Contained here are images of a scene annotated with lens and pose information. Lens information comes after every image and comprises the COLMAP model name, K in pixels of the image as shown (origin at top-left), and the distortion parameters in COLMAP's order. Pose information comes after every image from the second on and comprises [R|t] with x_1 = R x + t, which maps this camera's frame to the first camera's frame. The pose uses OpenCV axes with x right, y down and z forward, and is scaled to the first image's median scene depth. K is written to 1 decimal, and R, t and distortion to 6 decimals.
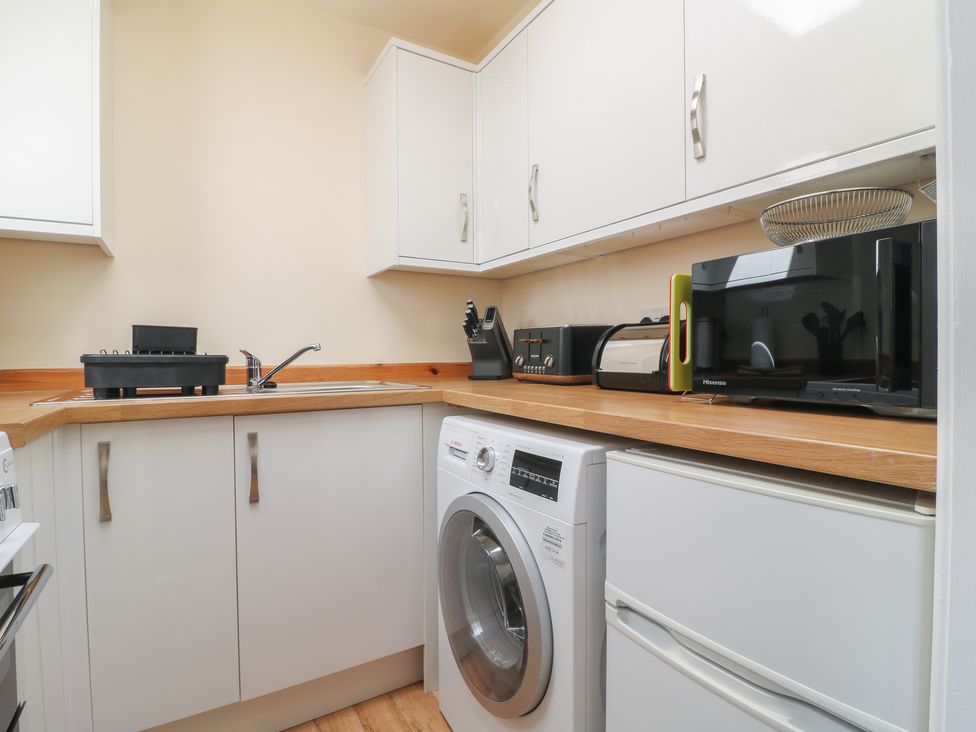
lens RADIAL K [[507.1, 0, 490.8], [0, 507.1, 364.5], [0, 0, 1]] dist [0.001966, -0.014642]
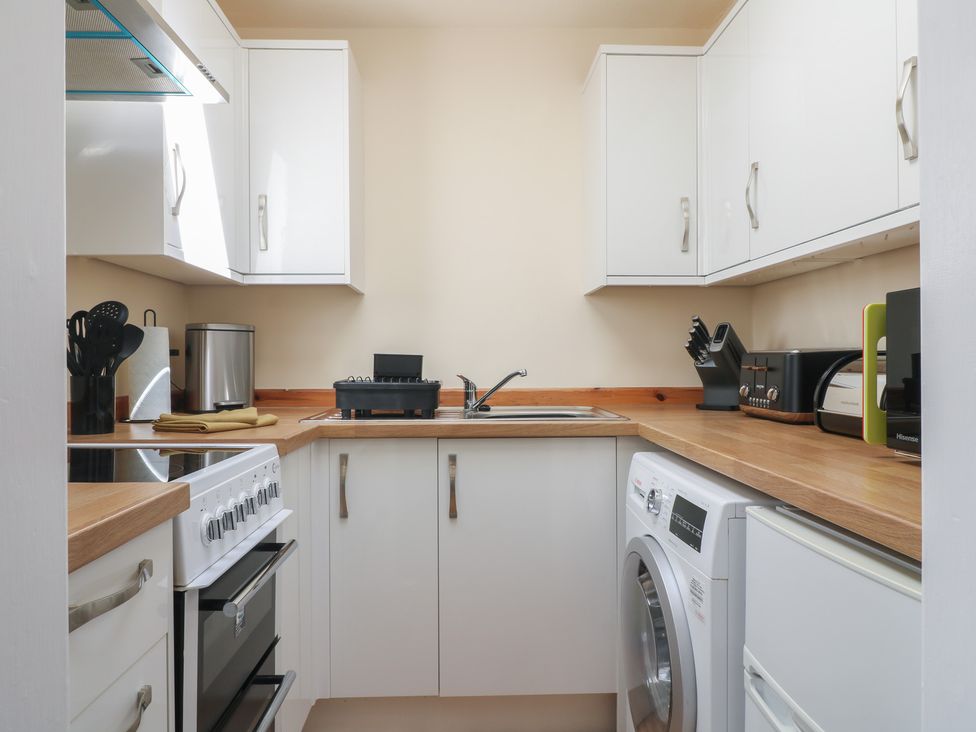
lens RADIAL K [[645.0, 0, 488.0], [0, 645.0, 366.0], [0, 0, 1]] dist [0.000777, -0.001132]
pose [[0.873398, 0.008852, -0.486926, 0.251717], [-0.011726, 0.999927, -0.002855, -0.049828], [0.486866, 0.008203, 0.873438, -0.176147]]
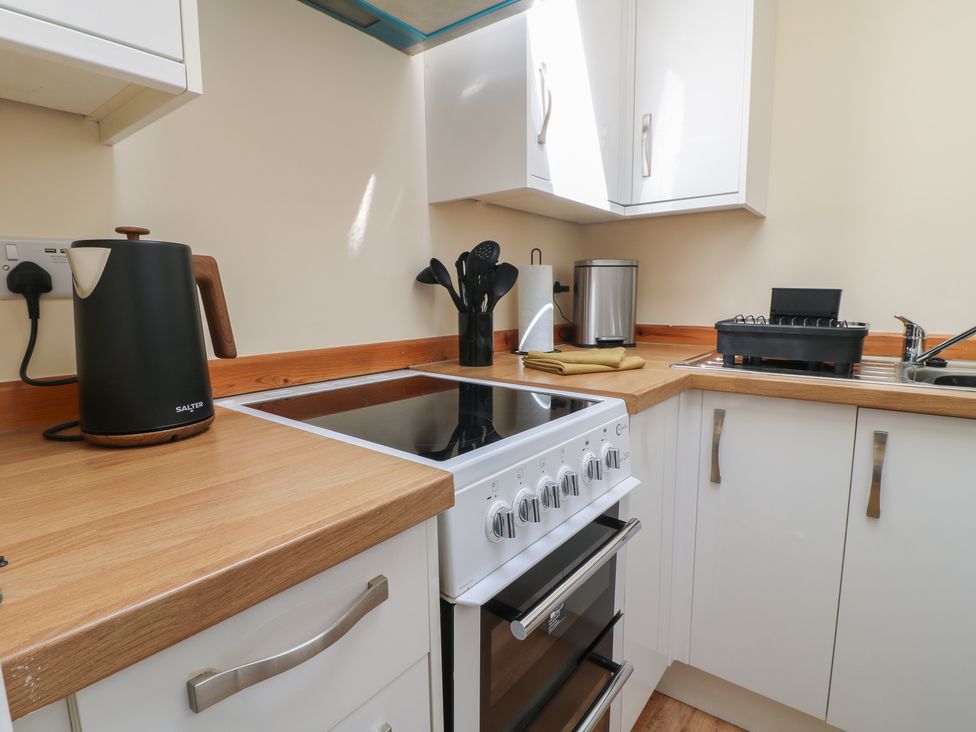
lens RADIAL K [[507.1, 0, 490.8], [0, 507.1, 364.5], [0, 0, 1]] dist [0.001966, -0.014642]
pose [[0.356400, 0.133157, -0.924796, 0.022899], [-0.009106, 0.990241, 0.139071, -0.063913], [0.934289, -0.041144, 0.354135, 0.141041]]
